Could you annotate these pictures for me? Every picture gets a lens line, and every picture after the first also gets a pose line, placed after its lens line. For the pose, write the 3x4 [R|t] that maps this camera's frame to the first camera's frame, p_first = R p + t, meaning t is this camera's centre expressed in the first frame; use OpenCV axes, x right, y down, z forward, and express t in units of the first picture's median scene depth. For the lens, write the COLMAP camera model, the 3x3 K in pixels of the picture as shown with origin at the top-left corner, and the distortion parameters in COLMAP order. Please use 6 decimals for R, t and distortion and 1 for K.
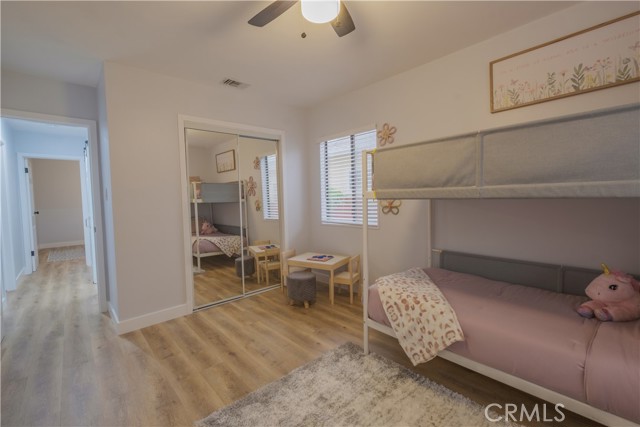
lens RADIAL K [[279.7, 0, 316.3], [0, 279.7, 210.9], [0, 0, 1]] dist [0.000238, 0.000624]
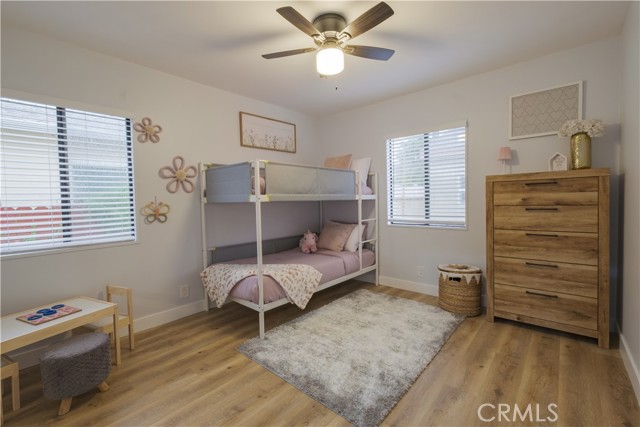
lens RADIAL K [[279.7, 0, 313.6], [0, 279.7, 211.1], [0, 0, 1]] dist [0.000238, 0.000624]
pose [[-0.106947, -0.014768, 0.994155, -0.952263], [0.073795, 0.997014, 0.022749, -0.012762], [-0.991522, 0.075797, -0.105538, 0.862351]]
